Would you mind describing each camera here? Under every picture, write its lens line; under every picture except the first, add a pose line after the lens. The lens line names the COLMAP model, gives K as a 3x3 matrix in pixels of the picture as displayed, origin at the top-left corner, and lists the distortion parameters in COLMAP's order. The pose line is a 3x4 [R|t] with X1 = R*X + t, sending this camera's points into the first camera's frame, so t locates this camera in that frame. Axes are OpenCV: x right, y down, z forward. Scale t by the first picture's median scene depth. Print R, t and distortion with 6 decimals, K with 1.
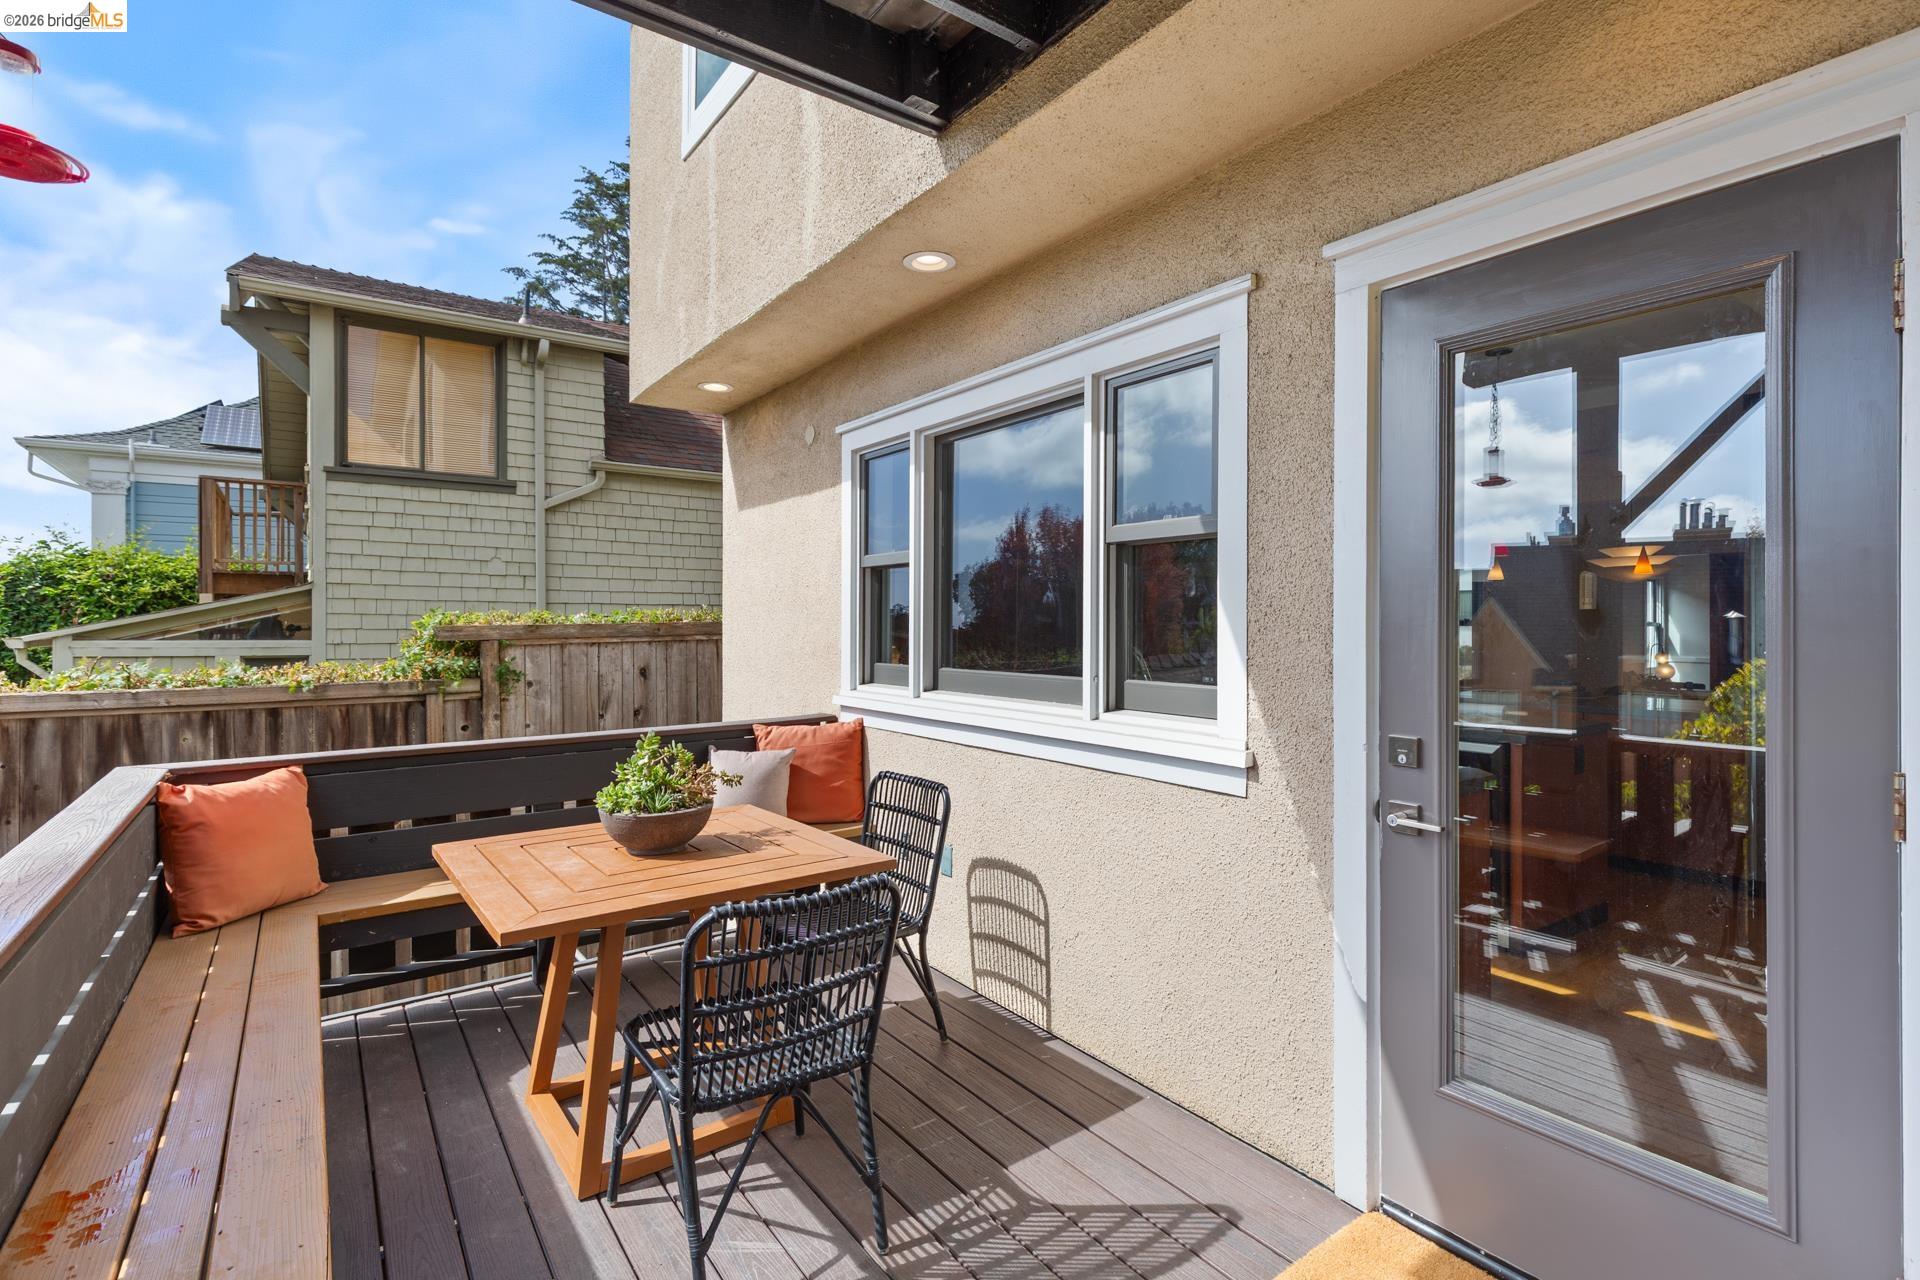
lens RADIAL K [[894.6, 0, 985.9], [0, 894.6, 635.6], [0, 0, 1]] dist [-0.009039, 0.000159]
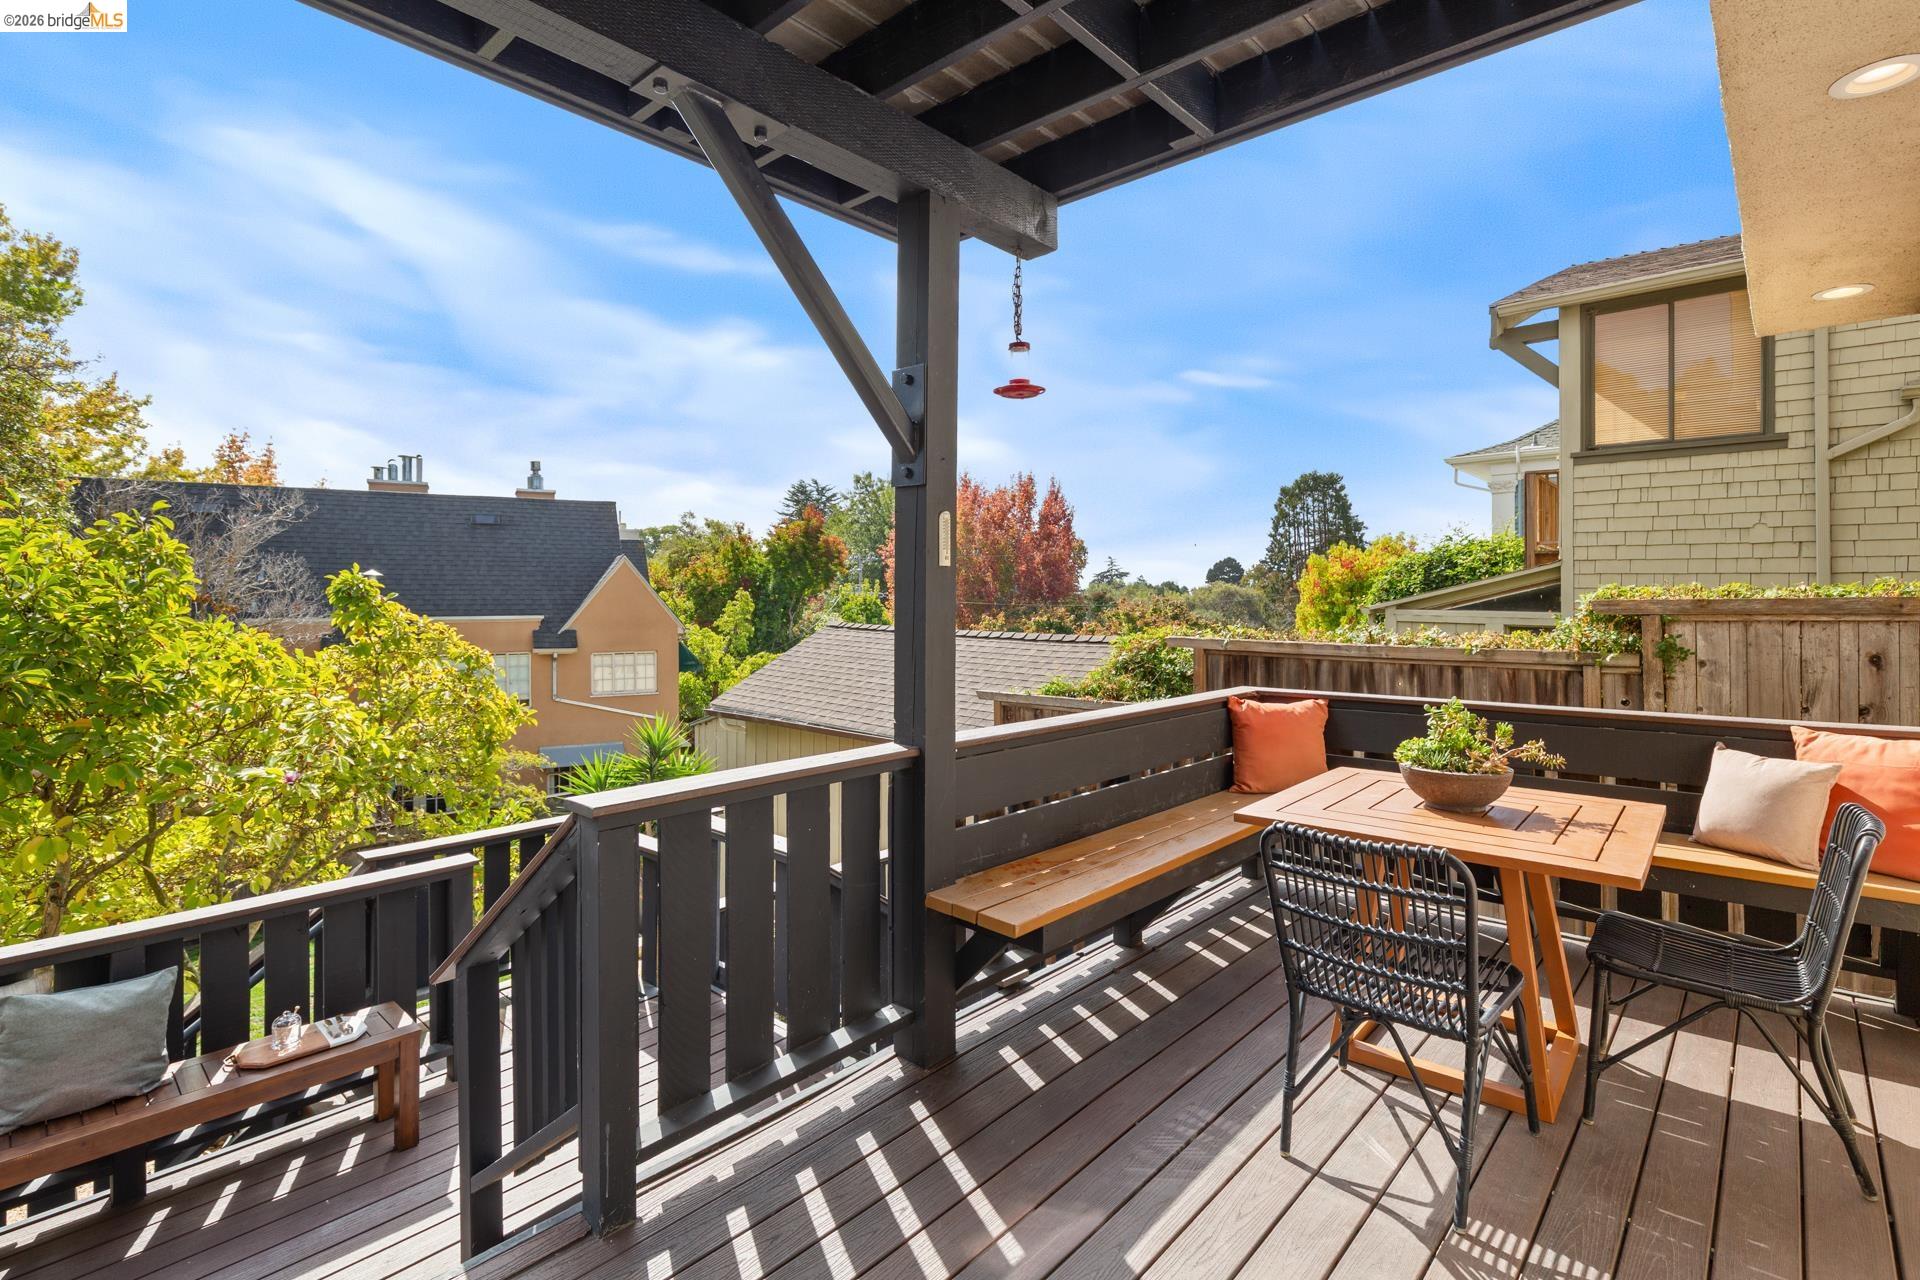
lens RADIAL K [[894.6, 0, 985.9], [0, 894.6, 635.6], [0, 0, 1]] dist [-0.009039, 0.000159]
pose [[0.206934, 0.042483, -0.977432, 0.215541], [-0.013396, 0.999086, 0.040588, -0.001738], [0.978263, 0.004695, 0.207314, 0.083384]]
